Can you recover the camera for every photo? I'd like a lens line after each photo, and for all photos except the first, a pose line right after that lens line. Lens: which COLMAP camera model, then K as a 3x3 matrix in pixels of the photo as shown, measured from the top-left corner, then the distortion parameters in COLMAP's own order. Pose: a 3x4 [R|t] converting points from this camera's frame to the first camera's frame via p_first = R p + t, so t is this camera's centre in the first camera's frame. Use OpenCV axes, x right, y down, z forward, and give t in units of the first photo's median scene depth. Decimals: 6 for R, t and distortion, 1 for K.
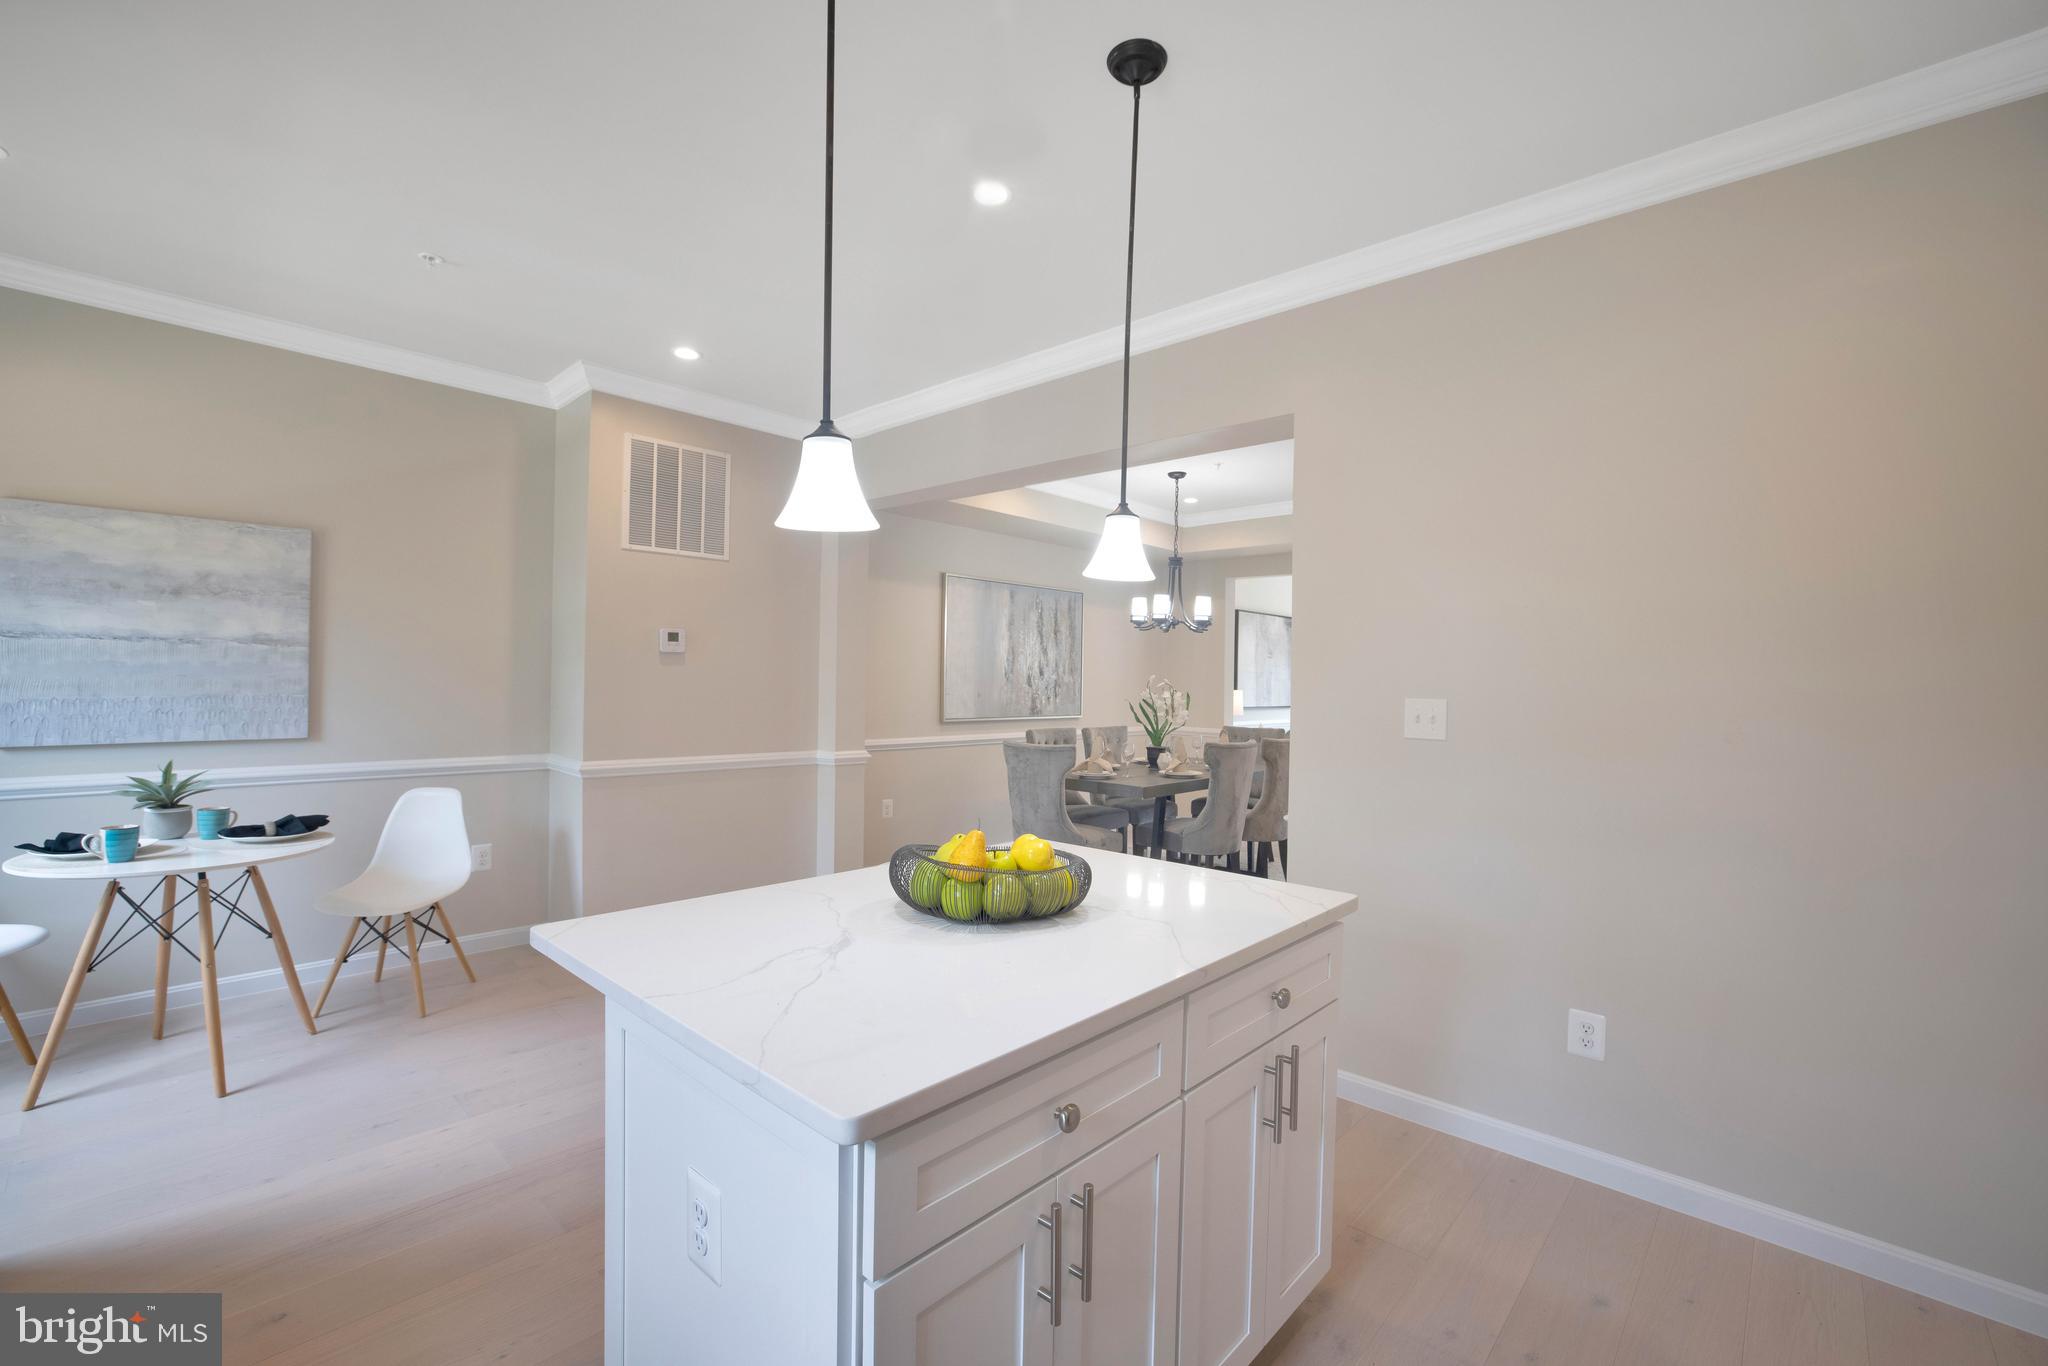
lens RADIAL K [[872.6, 0, 1018.1], [0, 872.6, 681.9], [0, 0, 1]] dist [-0.035453, 0.004095]
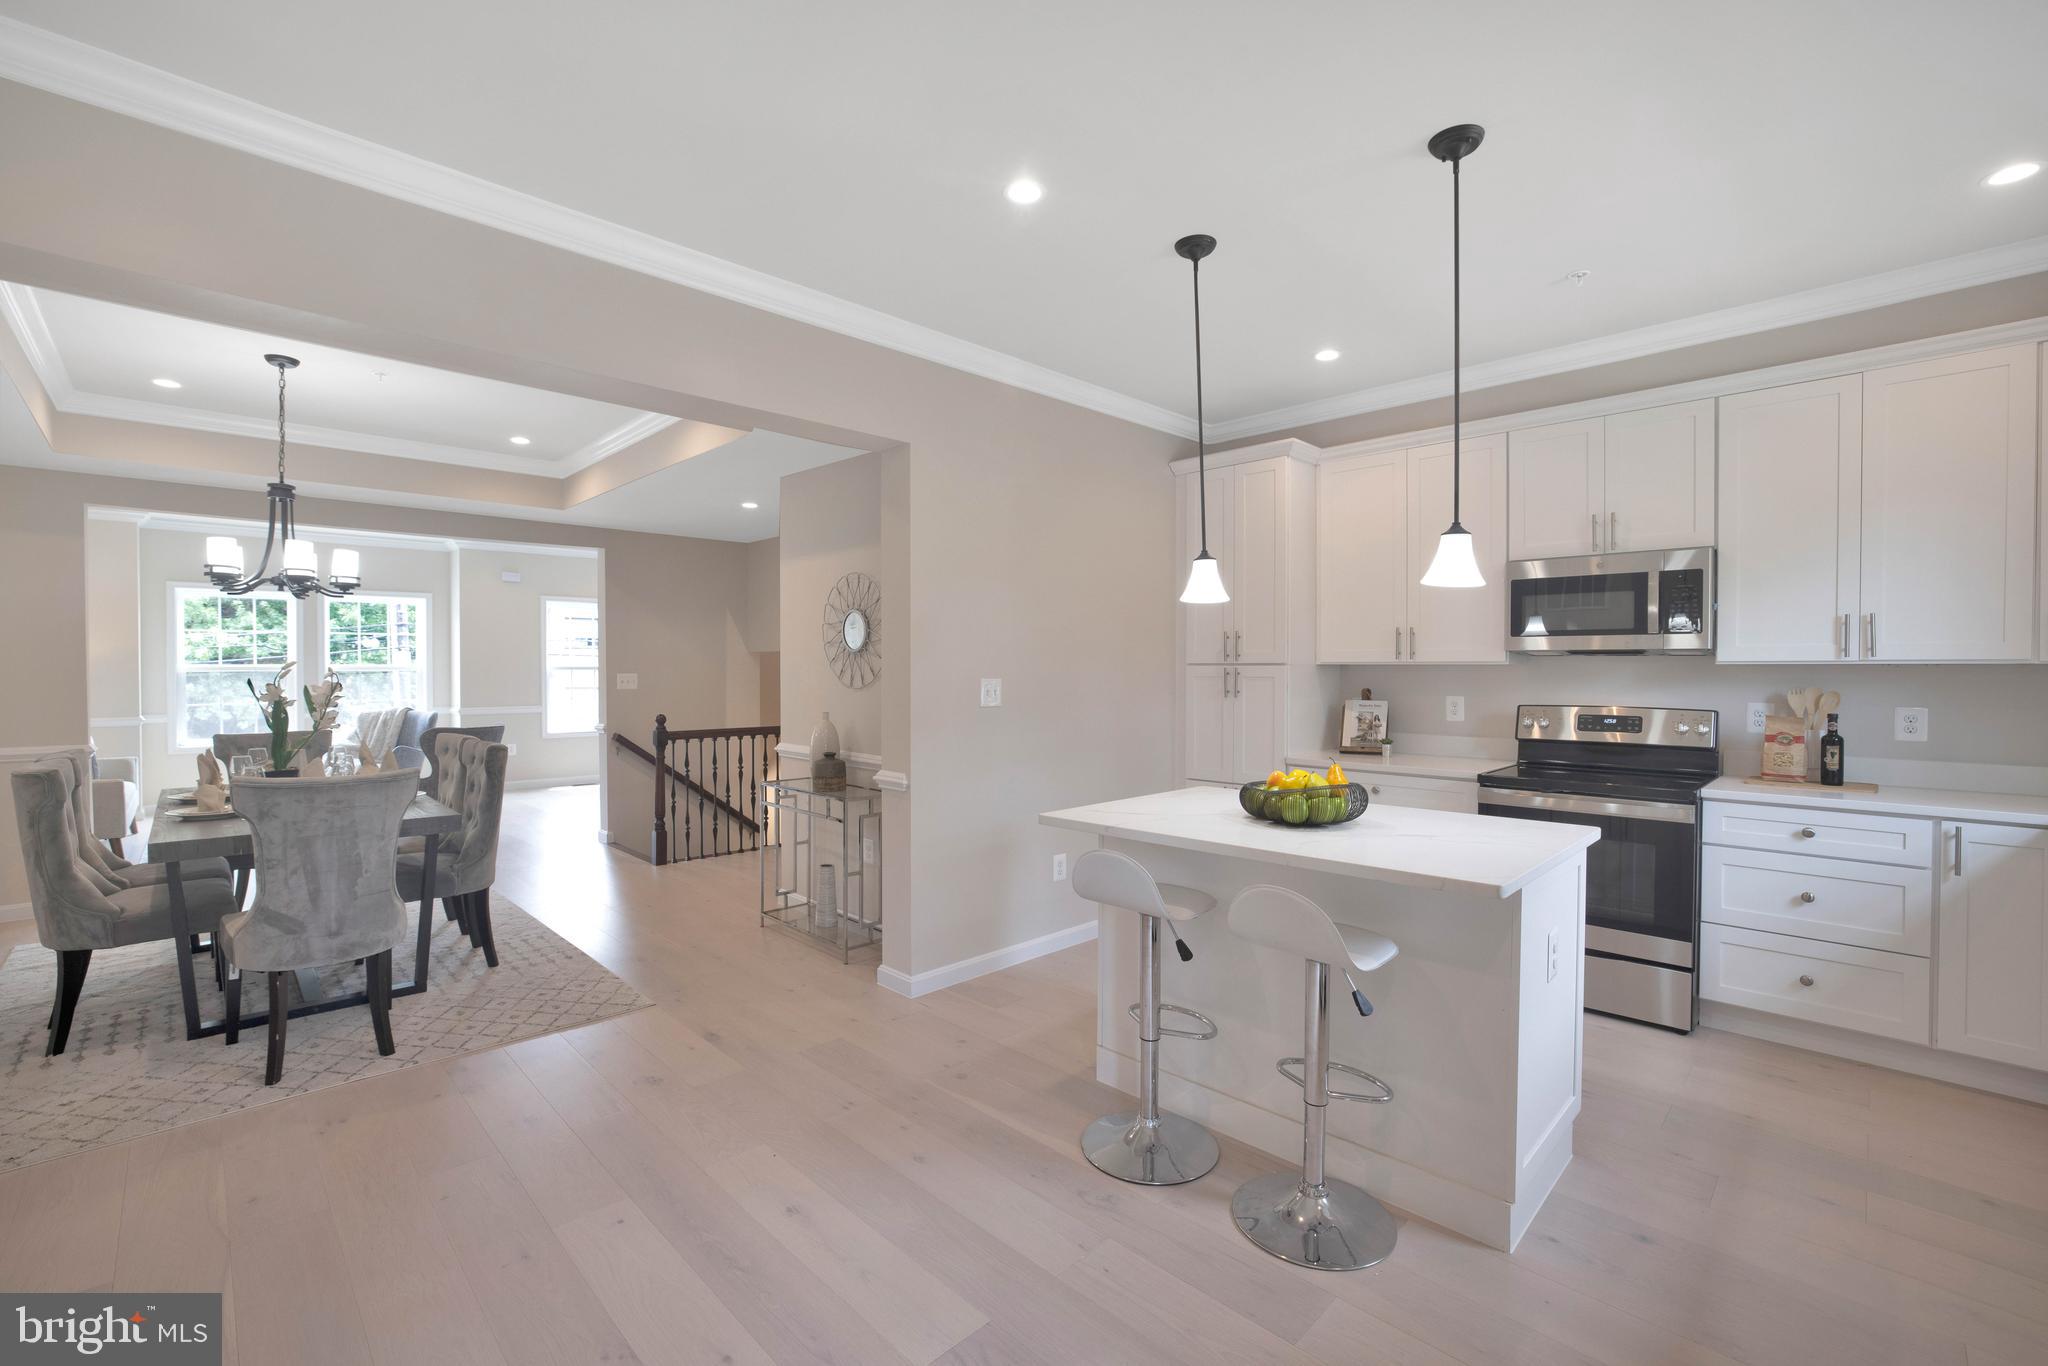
lens RADIAL K [[872.6, 0, 1014.5], [0, 872.6, 680.5], [0, 0, 1]] dist [-0.035453, 0.004095]
pose [[0.045091, -0.030500, 0.998517, -0.455199], [0.004480, 0.999530, 0.030328, -0.010427], [-0.998973, 0.003106, 0.045206, 0.414684]]
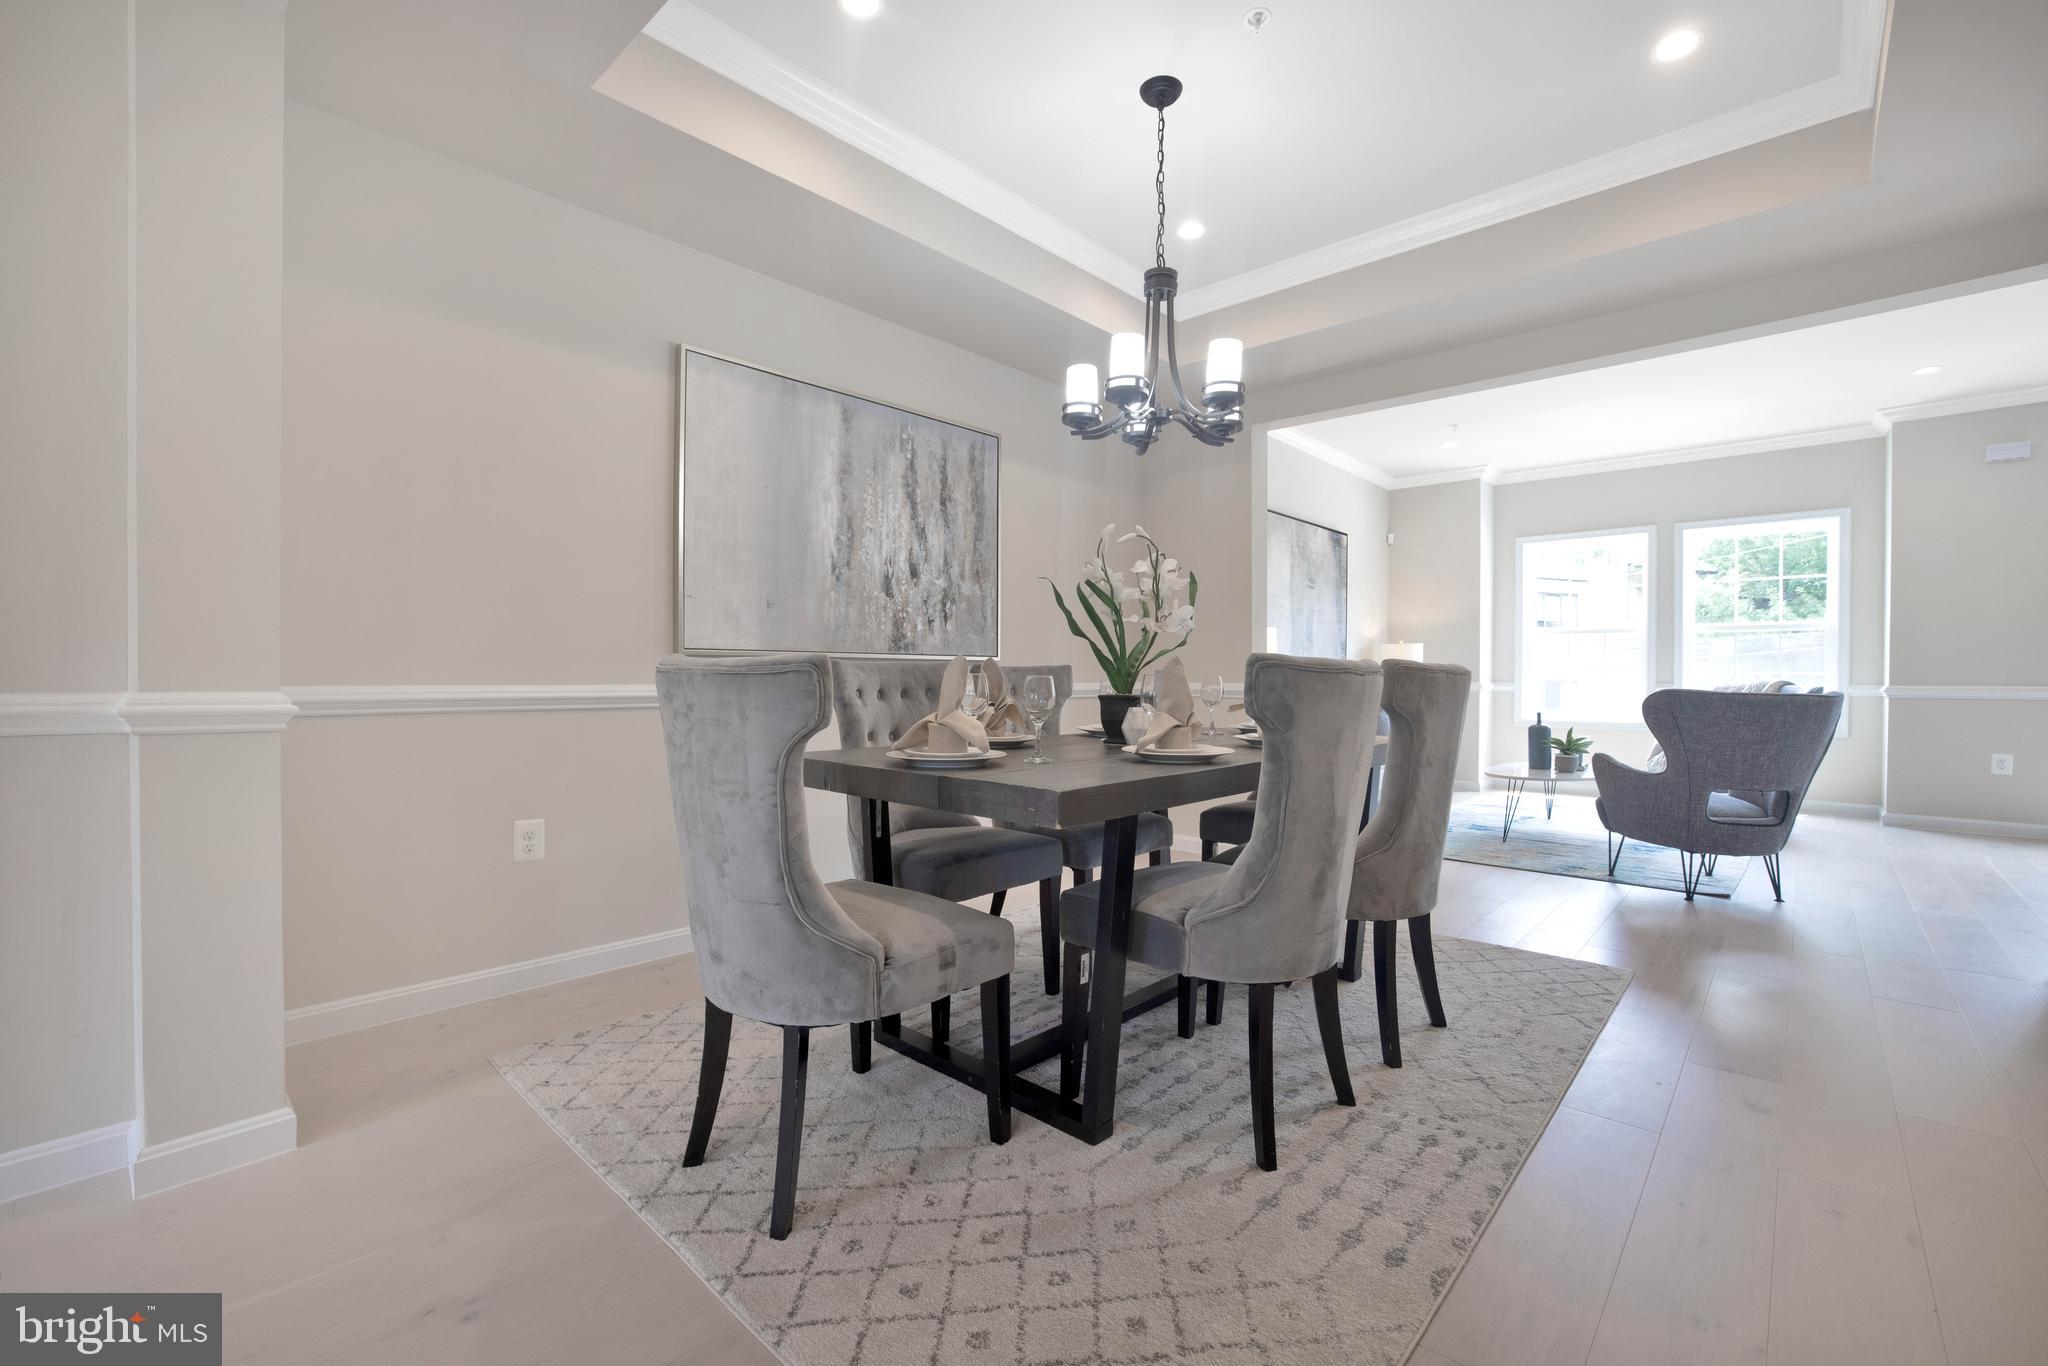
lens RADIAL K [[872.6, 0, 1017.9], [0, 872.6, 689.3], [0, 0, 1]] dist [-0.035453, 0.004095]
pose [[0.999931, -0.011543, 0.001948, 0.106030], [0.011518, 0.999857, 0.012396, 0.065795], [-0.002091, -0.012373, 0.999921, 0.564498]]
